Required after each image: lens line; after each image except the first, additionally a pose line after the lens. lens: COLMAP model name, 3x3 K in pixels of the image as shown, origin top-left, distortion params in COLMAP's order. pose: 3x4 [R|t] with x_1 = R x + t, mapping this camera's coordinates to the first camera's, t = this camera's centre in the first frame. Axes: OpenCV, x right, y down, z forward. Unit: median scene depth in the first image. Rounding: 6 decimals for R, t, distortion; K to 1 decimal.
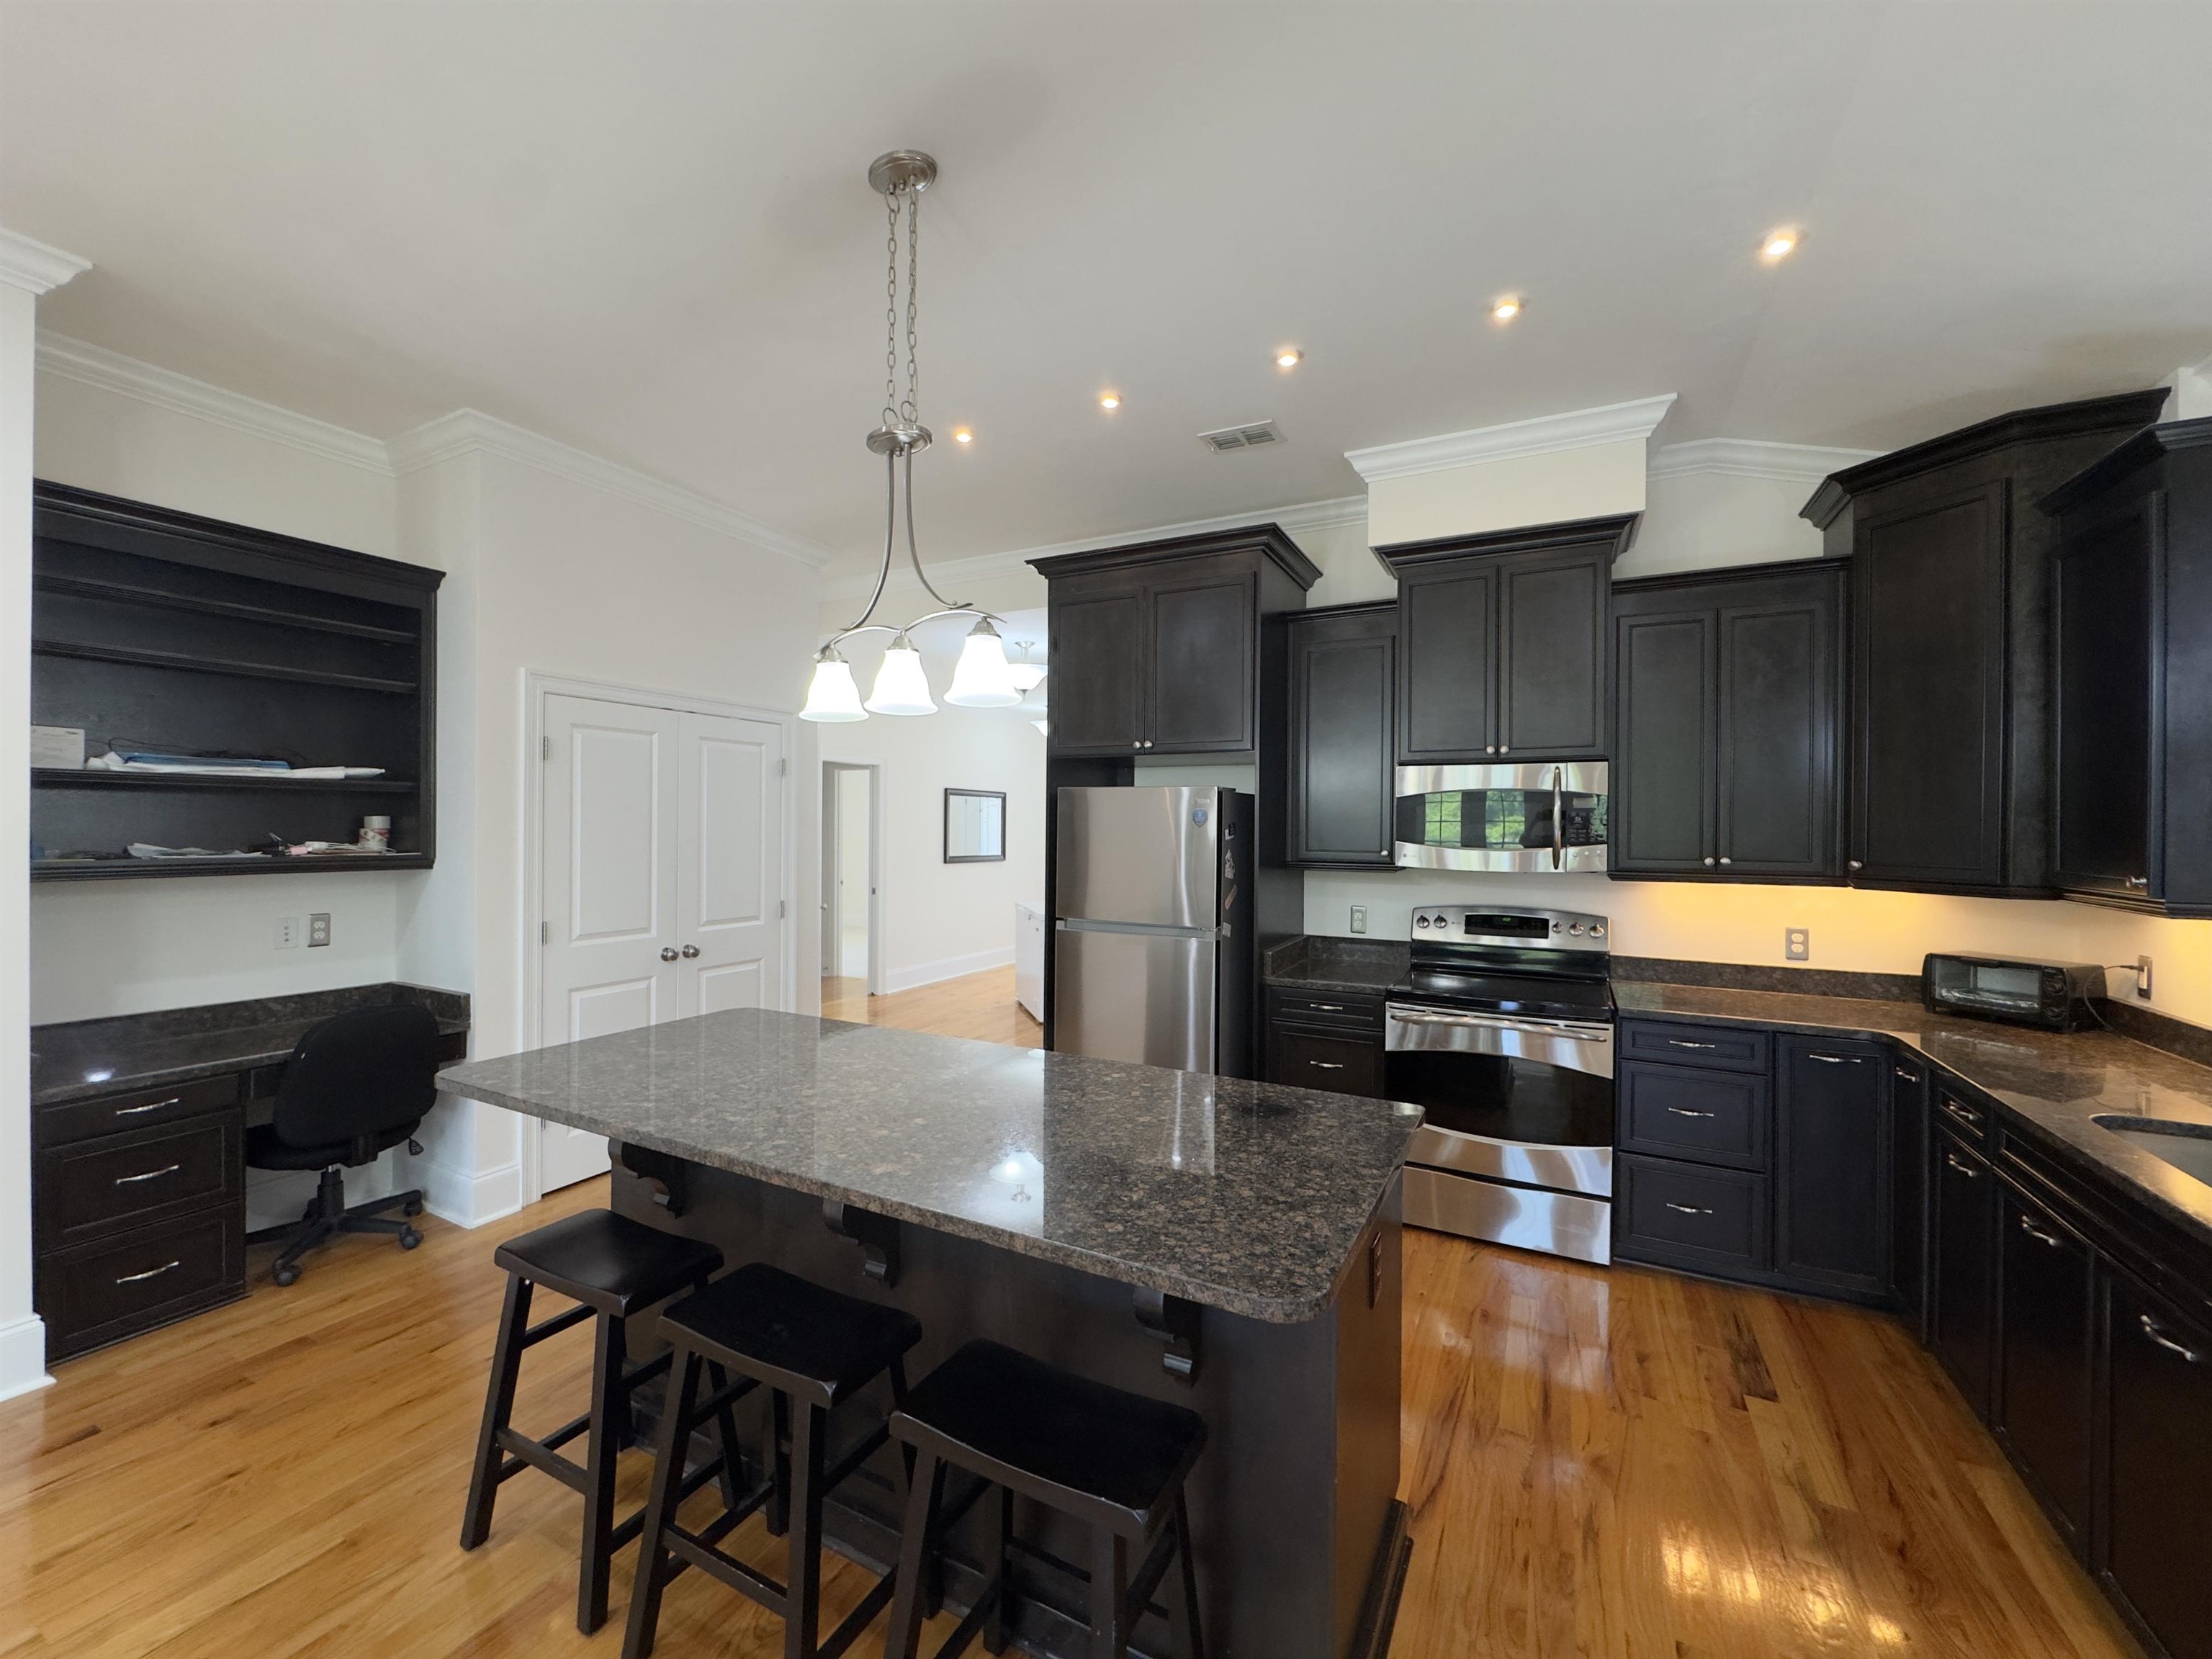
lens RADIAL K [[883.6, 0, 1106.0], [0, 883.6, 829.5], [0, 0, 1]] dist [-0.002806, -0.000055]
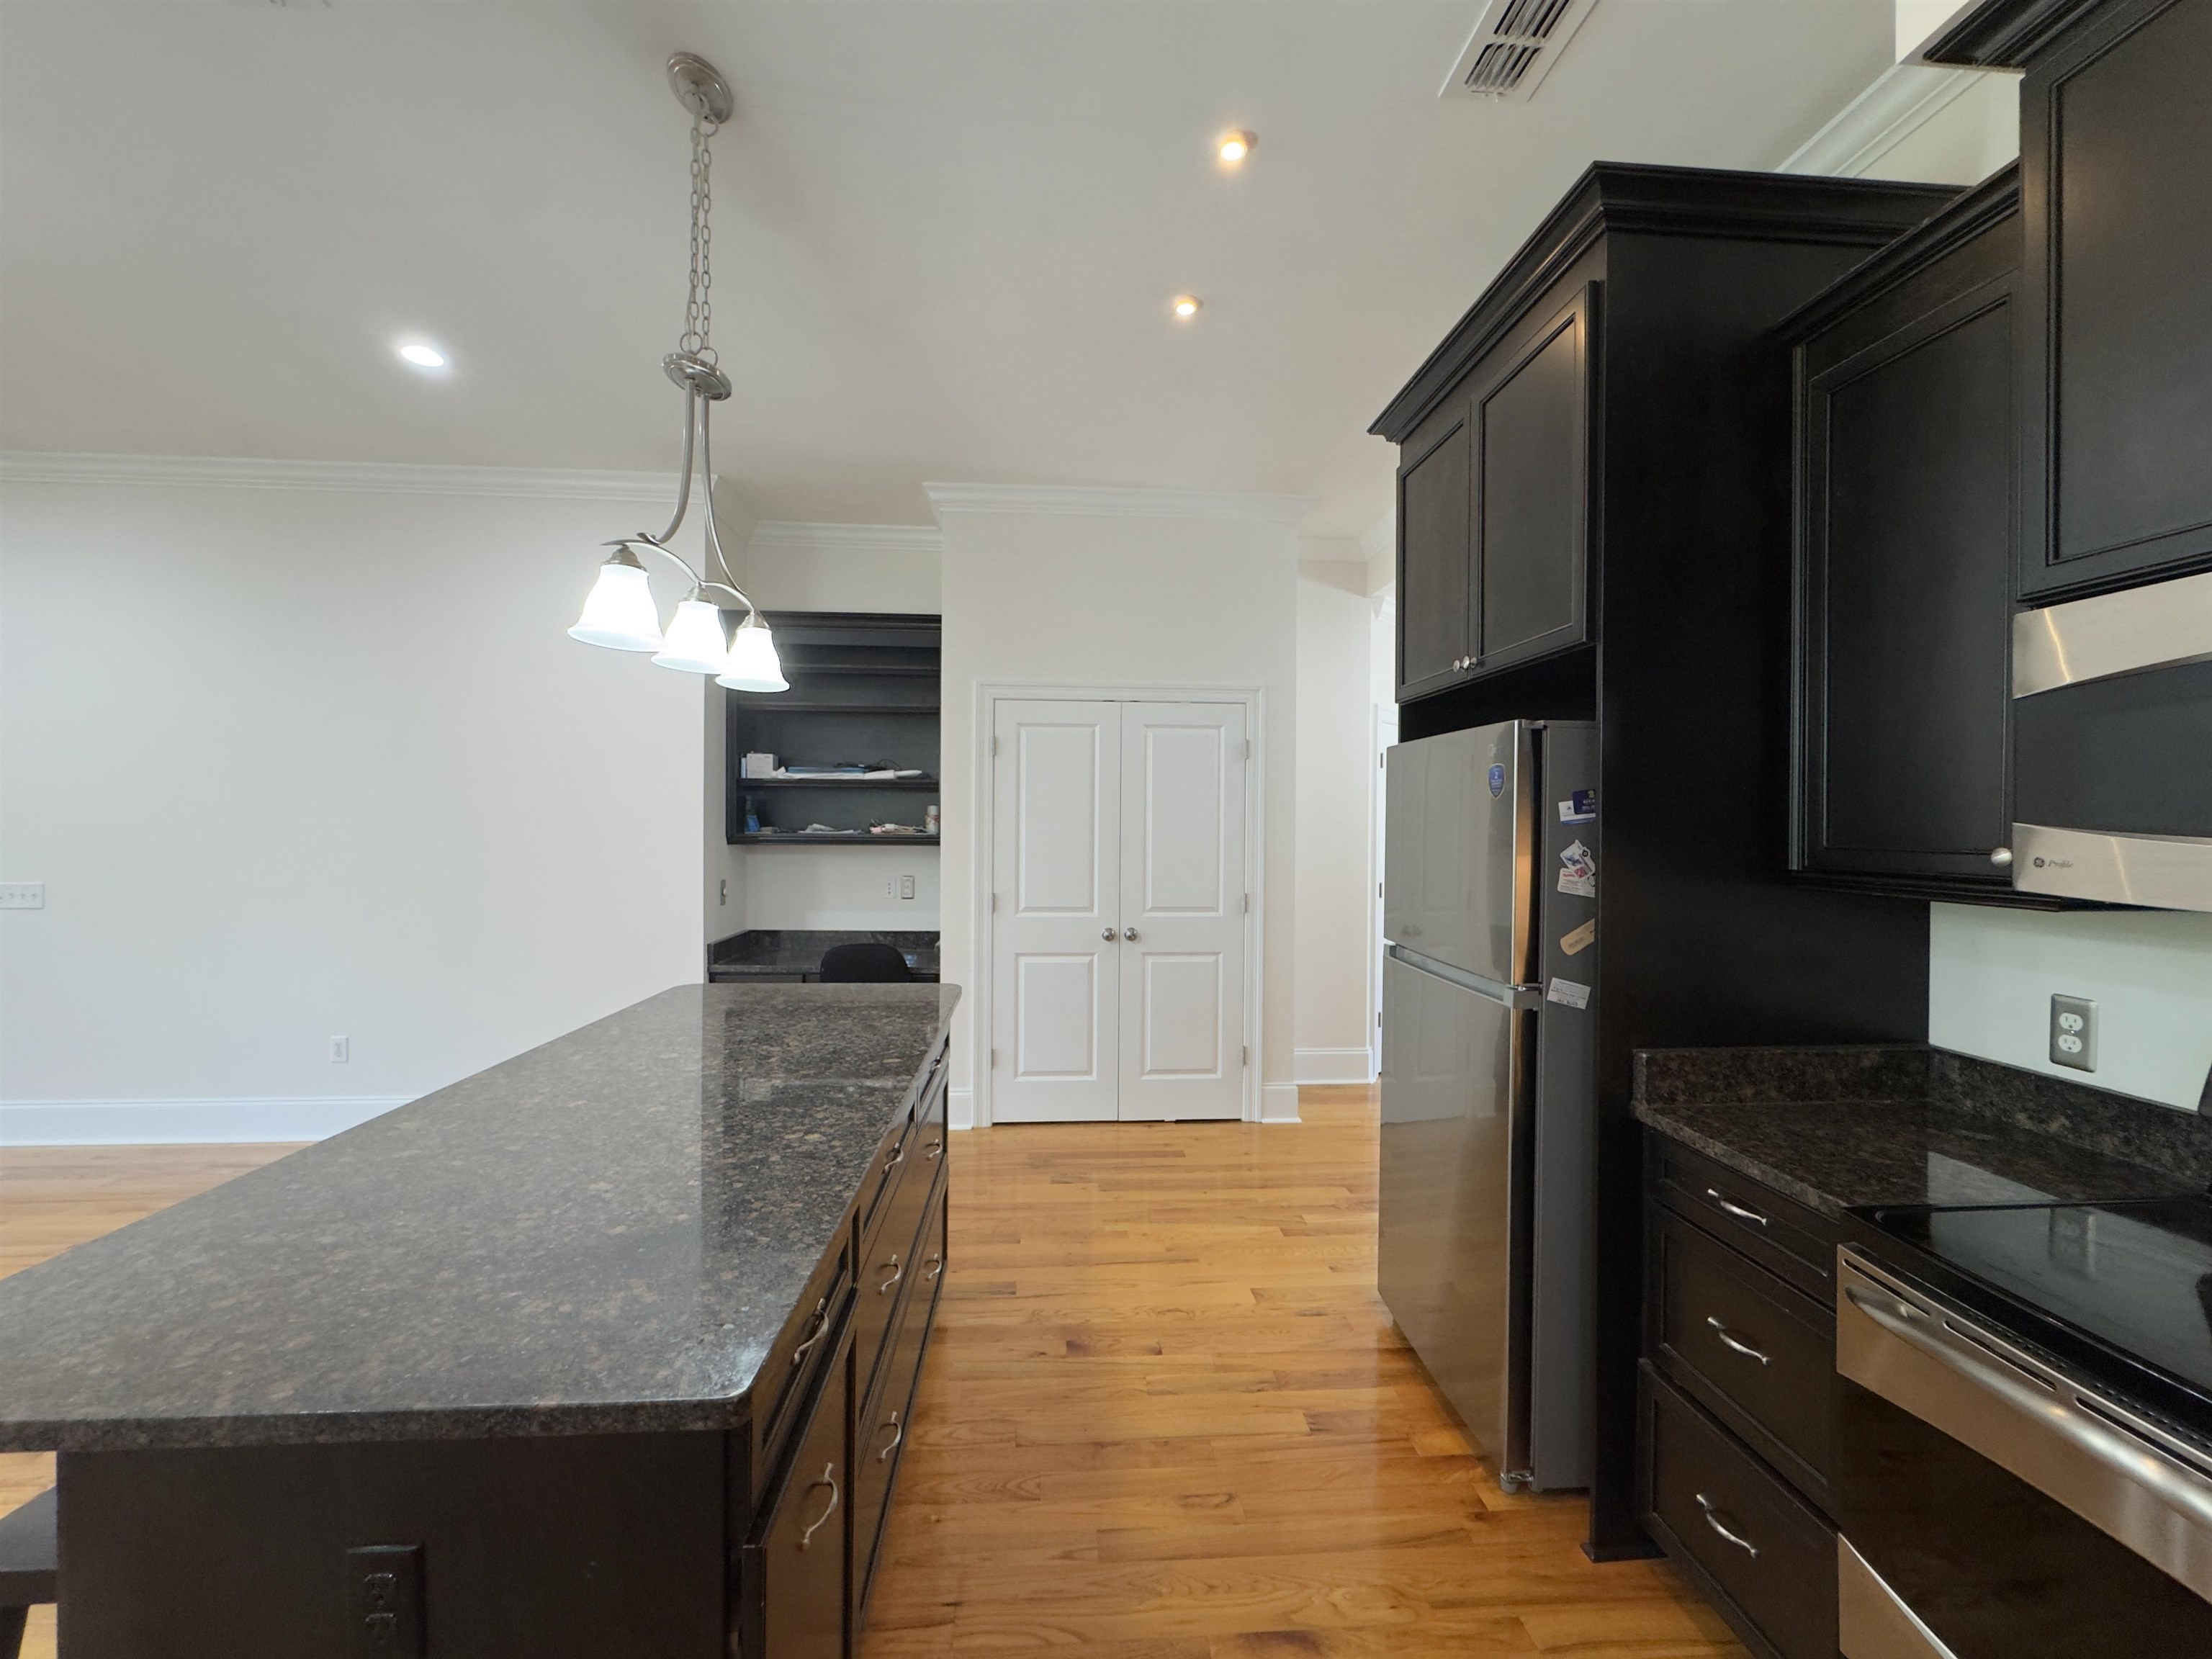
lens RADIAL K [[883.6, 0, 1106.0], [0, 883.6, 829.5], [0, 0, 1]] dist [-0.002806, -0.000055]
pose [[0.520756, 0.003028, -0.853700, 0.445079], [-0.006342, 0.999980, -0.000321, 0.018794], [0.853682, 0.005581, 0.520765, 0.501894]]
